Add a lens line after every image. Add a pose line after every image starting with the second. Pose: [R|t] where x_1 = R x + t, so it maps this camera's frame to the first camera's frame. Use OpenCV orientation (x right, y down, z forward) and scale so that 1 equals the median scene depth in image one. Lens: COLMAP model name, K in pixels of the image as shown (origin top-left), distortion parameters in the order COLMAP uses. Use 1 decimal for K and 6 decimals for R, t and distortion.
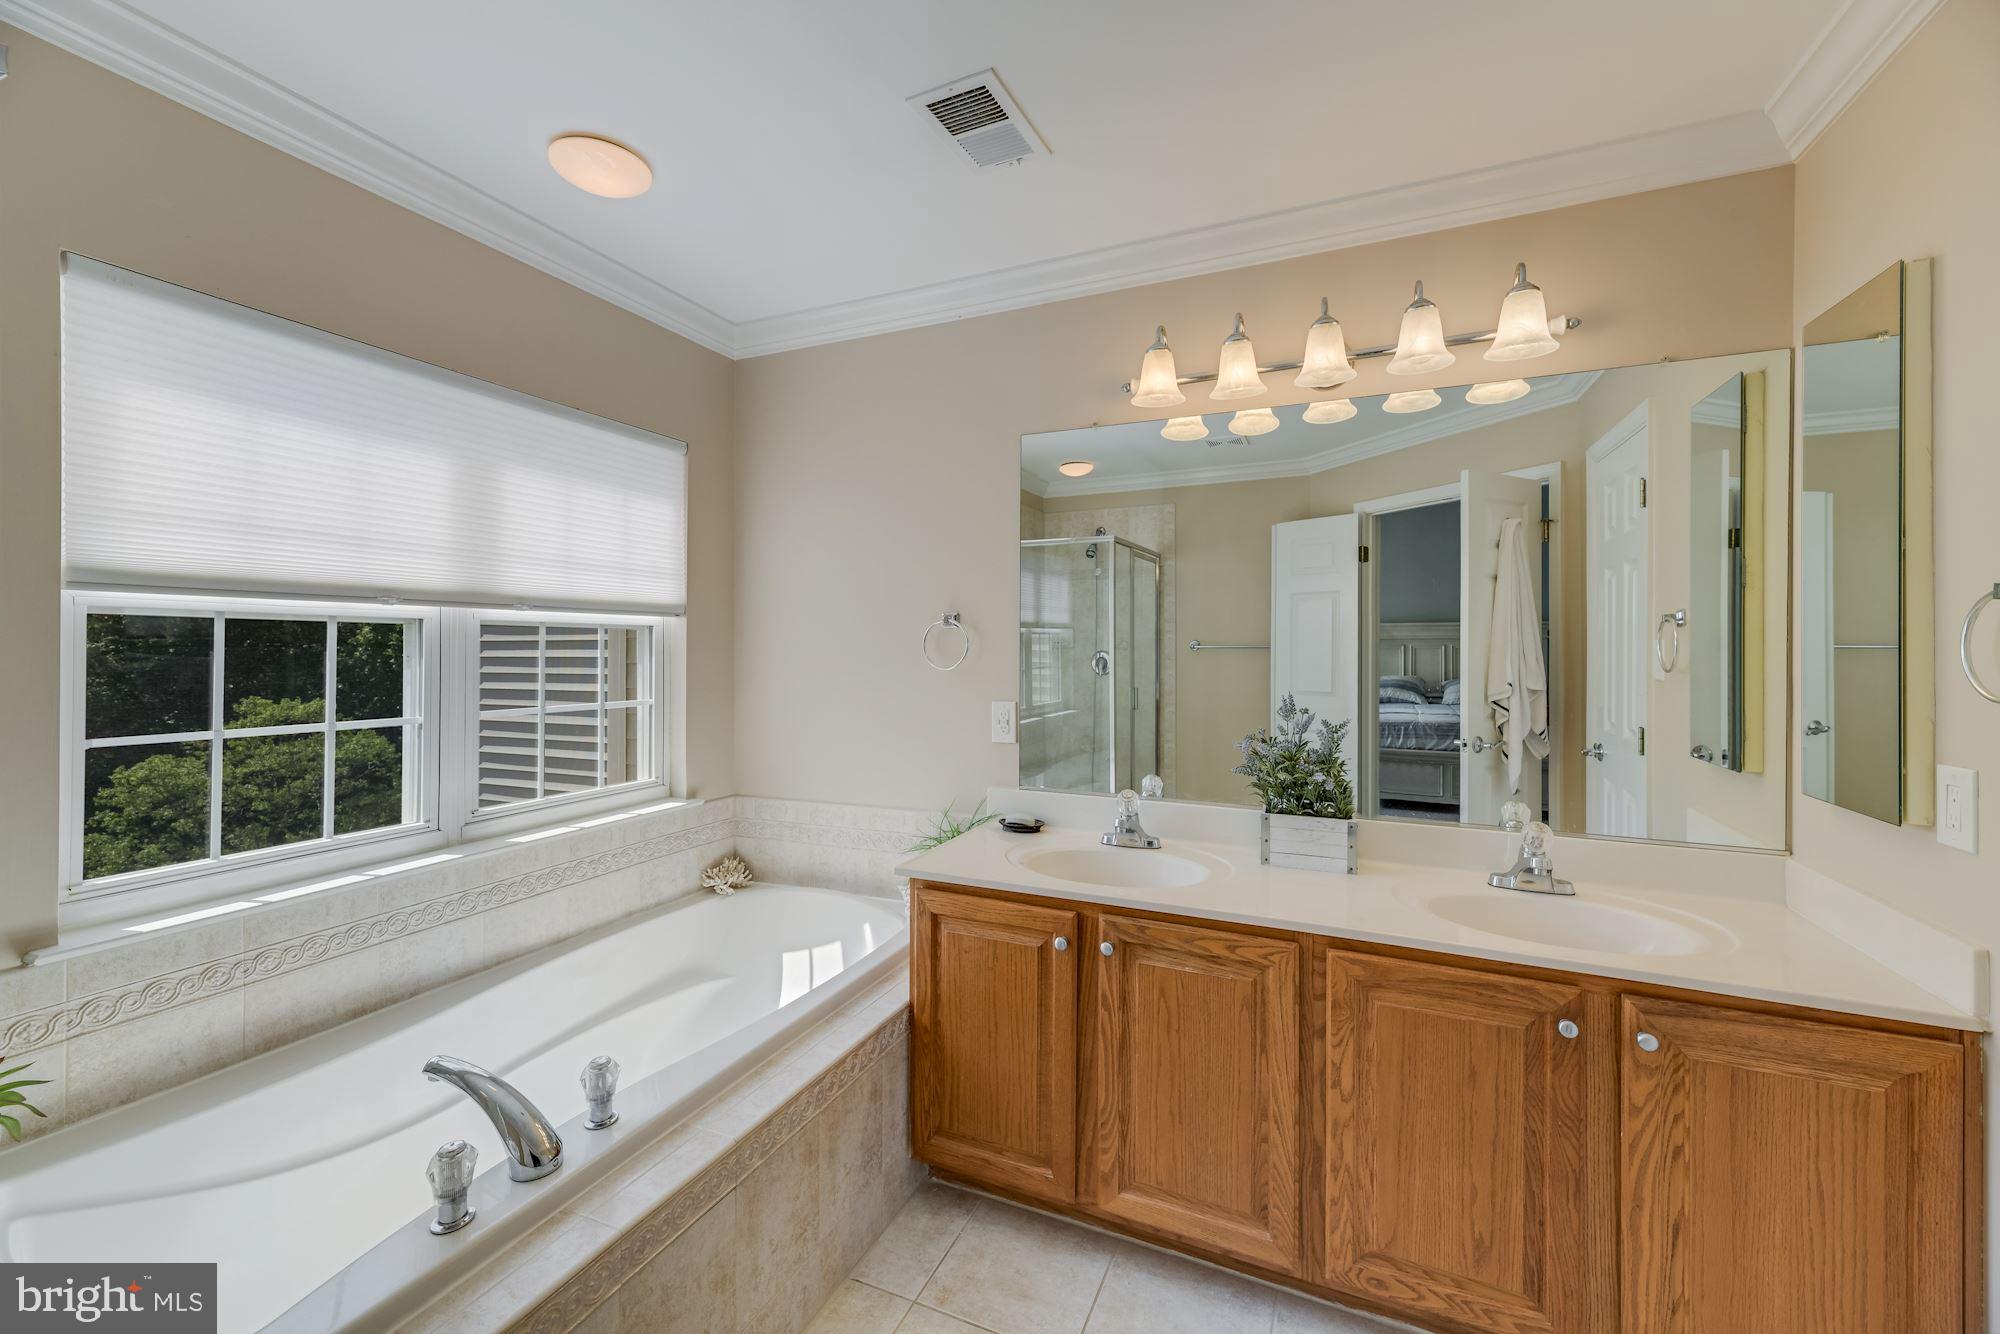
lens RADIAL K [[795.2, 0, 1005.1], [0, 795.2, 646.8], [0, 0, 1]] dist [0.011124, -0.000525]
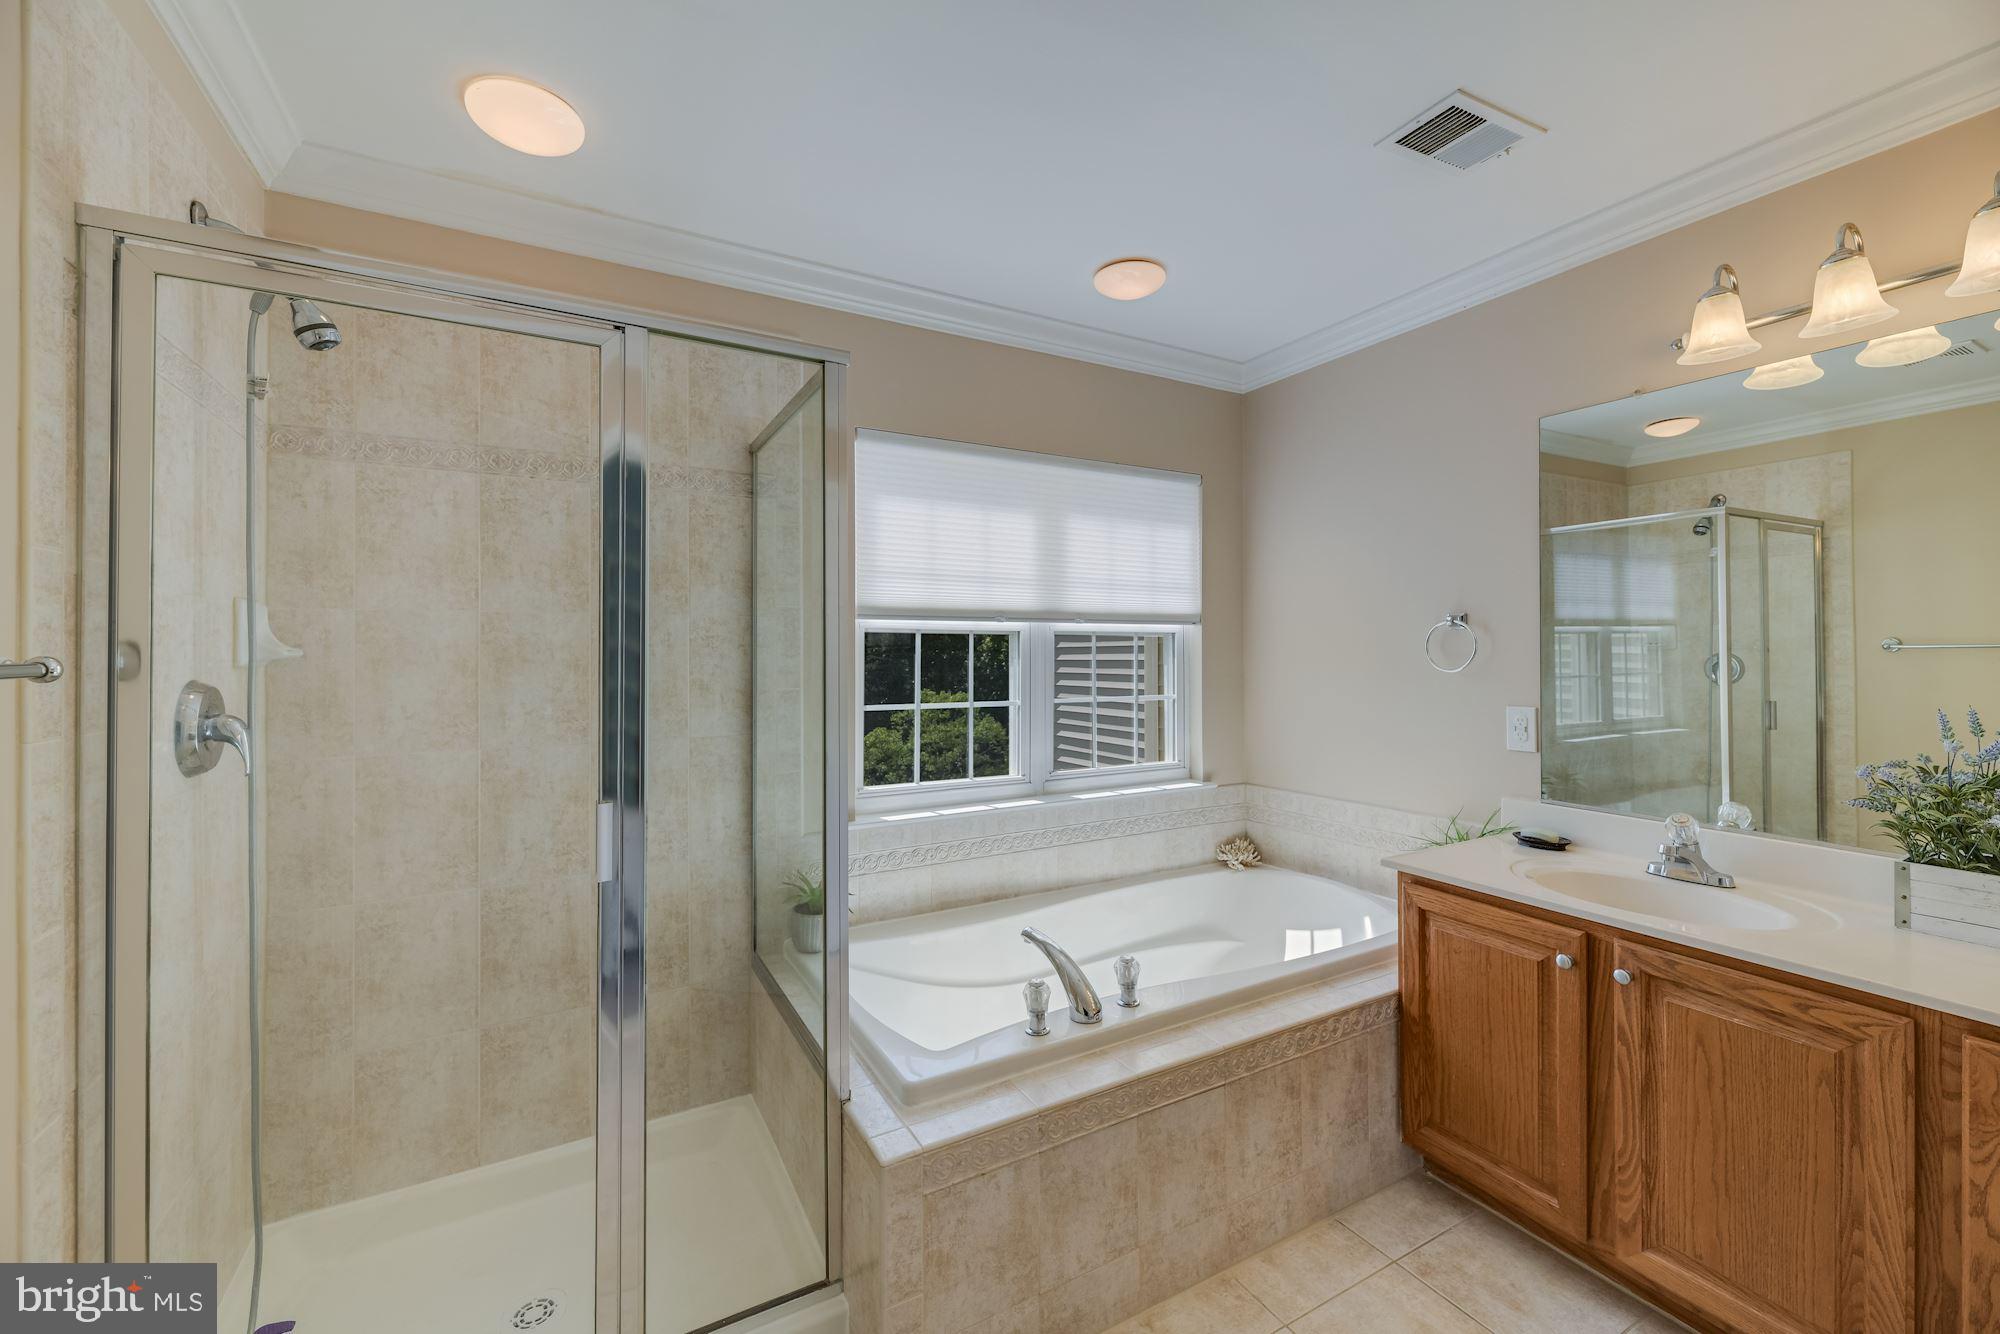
lens RADIAL K [[798.4, 0, 1004.6], [0, 798.4, 661.7], [0, 0, 1]] dist [0.009732, -0.000293]
pose [[0.794858, 0.002556, -0.606790, 0.112885], [0.005153, 0.999927, 0.010962, 0.003302], [0.606773, -0.011840, 0.794787, -0.146188]]
